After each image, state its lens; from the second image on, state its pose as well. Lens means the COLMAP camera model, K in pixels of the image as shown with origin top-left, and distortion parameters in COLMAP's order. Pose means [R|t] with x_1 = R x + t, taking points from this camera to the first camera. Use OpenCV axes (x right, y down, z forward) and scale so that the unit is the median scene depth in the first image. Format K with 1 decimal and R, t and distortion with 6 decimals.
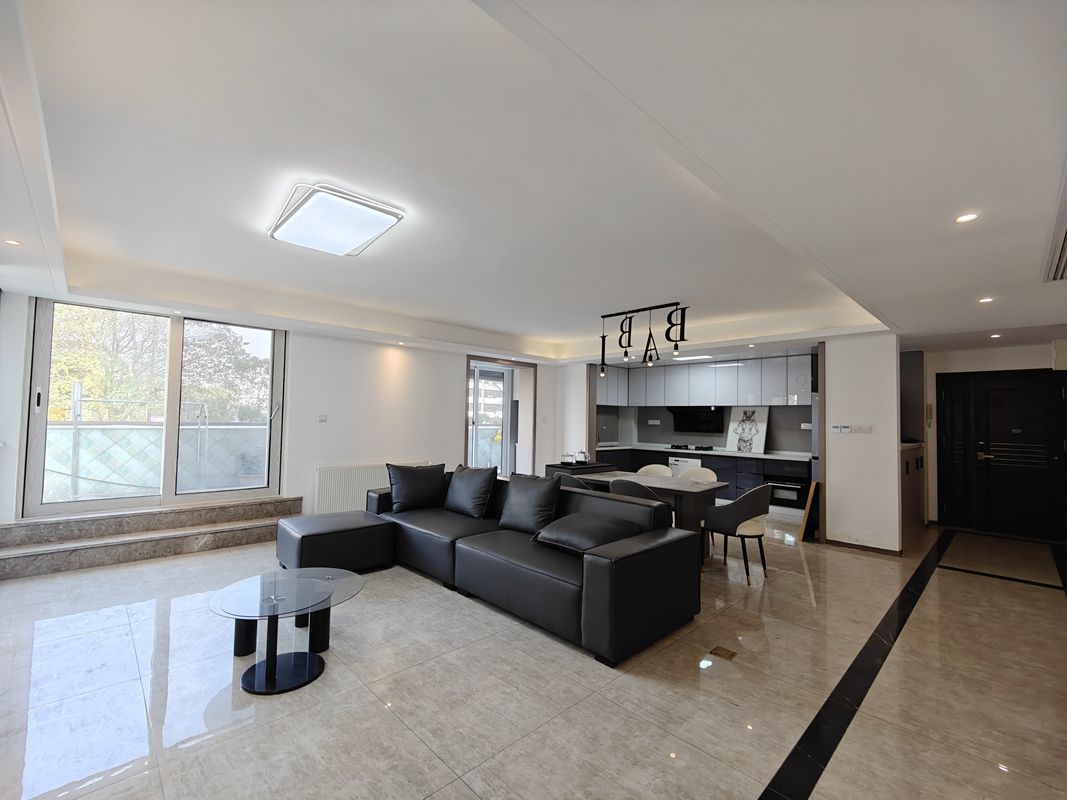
lens RADIAL K [[464.2, 0, 525.6], [0, 464.2, 404.3], [0, 0, 1]] dist [0.009599, -0.002752]
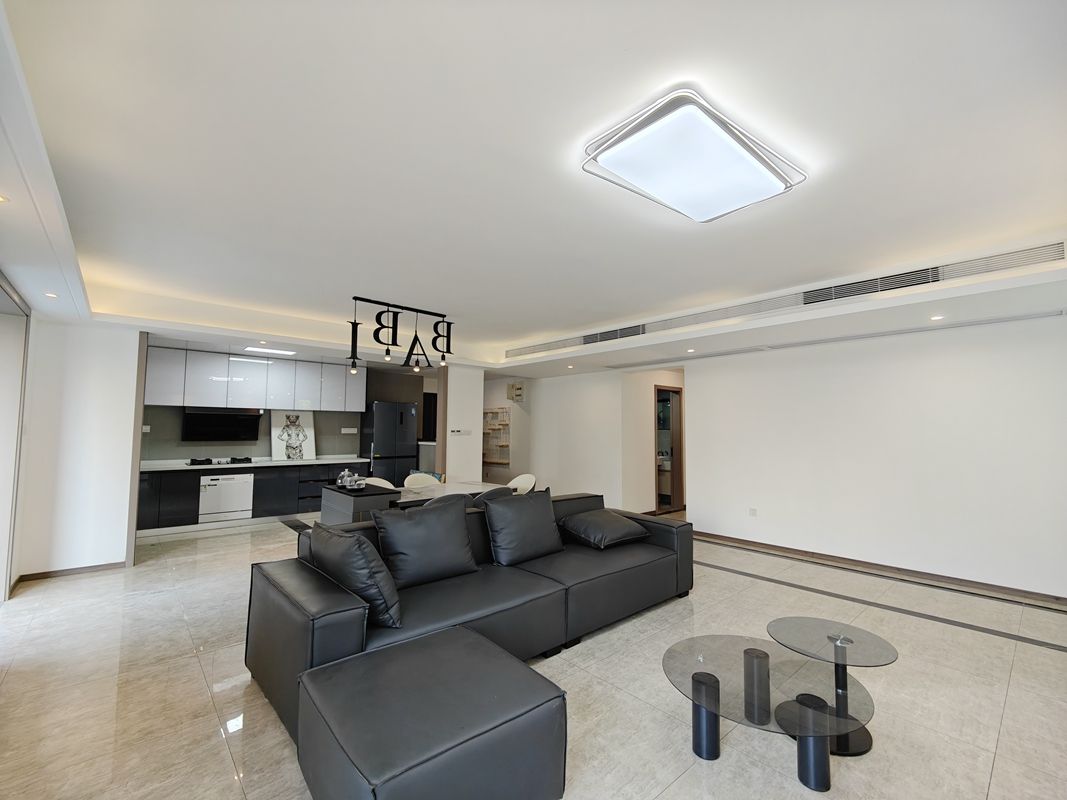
lens RADIAL K [[464.2, 0, 546.7], [0, 464.2, 400.7], [0, 0, 1]] dist [0.009599, -0.002752]
pose [[0.016774, 0.044642, 0.998862, -0.609033], [-0.039412, 0.998256, -0.043953, 0.007846], [-0.999082, -0.038630, 0.018505, 0.648956]]
